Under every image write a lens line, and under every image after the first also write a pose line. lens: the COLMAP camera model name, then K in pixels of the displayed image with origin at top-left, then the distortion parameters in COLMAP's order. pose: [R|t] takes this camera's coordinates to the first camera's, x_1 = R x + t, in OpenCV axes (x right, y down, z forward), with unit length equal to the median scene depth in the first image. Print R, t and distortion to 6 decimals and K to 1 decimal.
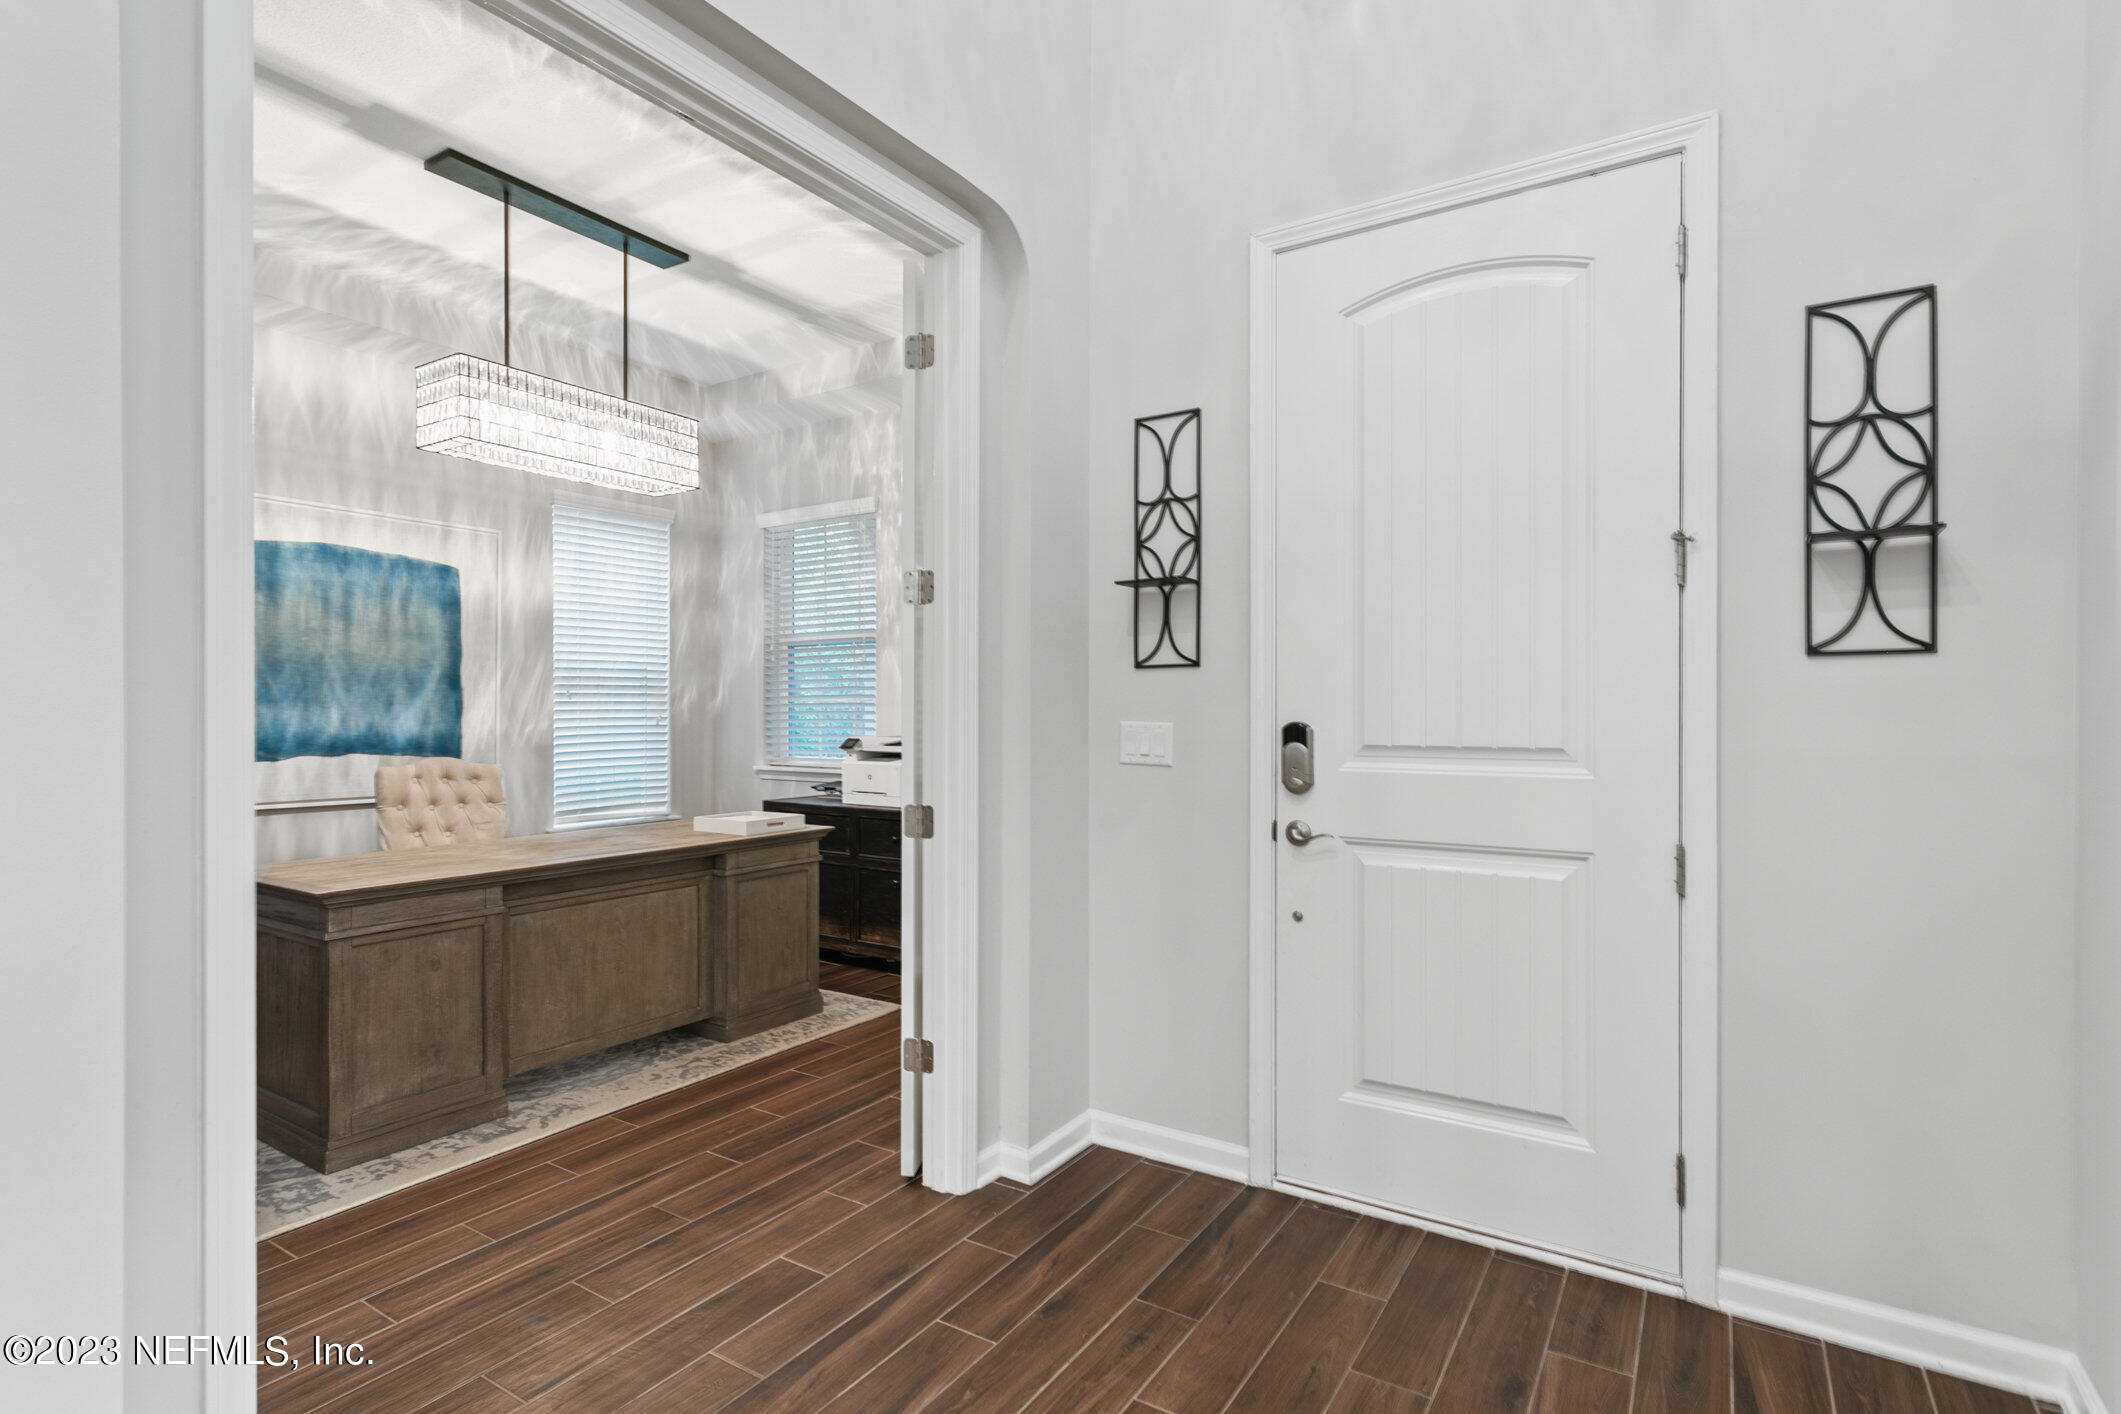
lens RADIAL K [[1059.6, 0, 1067.3], [0, 1059.6, 717.4], [0, 0, 1]] dist [0.000077, 0.000429]
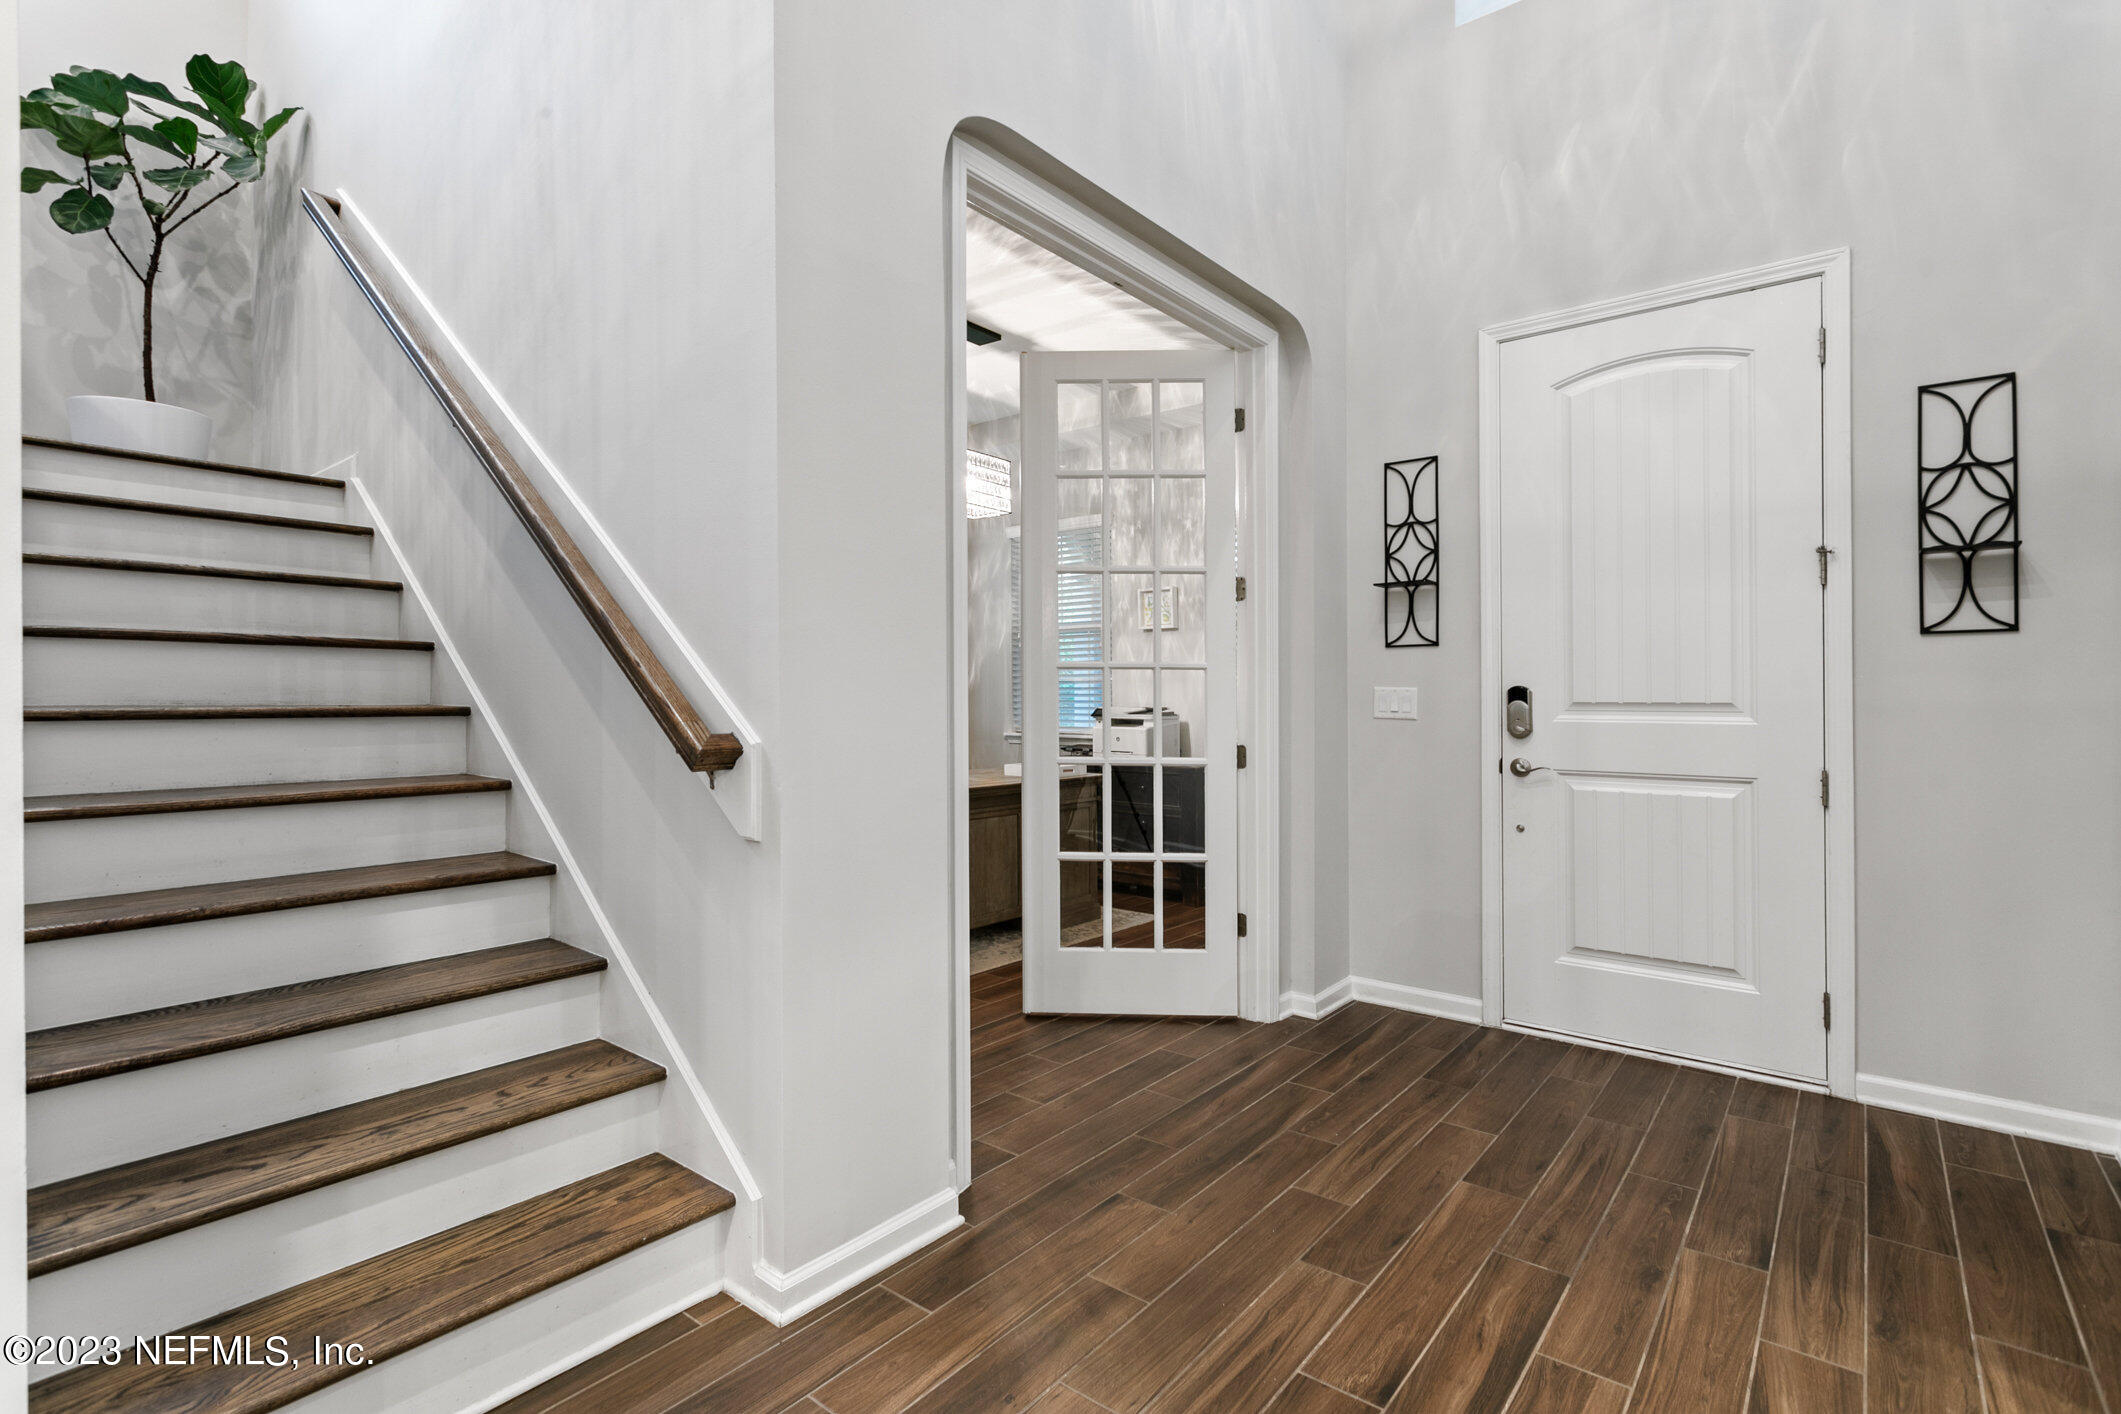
lens RADIAL K [[1029.0, 0, 1048.2], [0, 1029.0, 690.3], [0, 0, 1]] dist [0.000169, -0.000244]
pose [[0.992856, 0.002034, -0.119303, -0.246046], [-0.003904, 0.999873, -0.015445, 0.035637], [0.119256, 0.015800, 0.992738, -0.420021]]
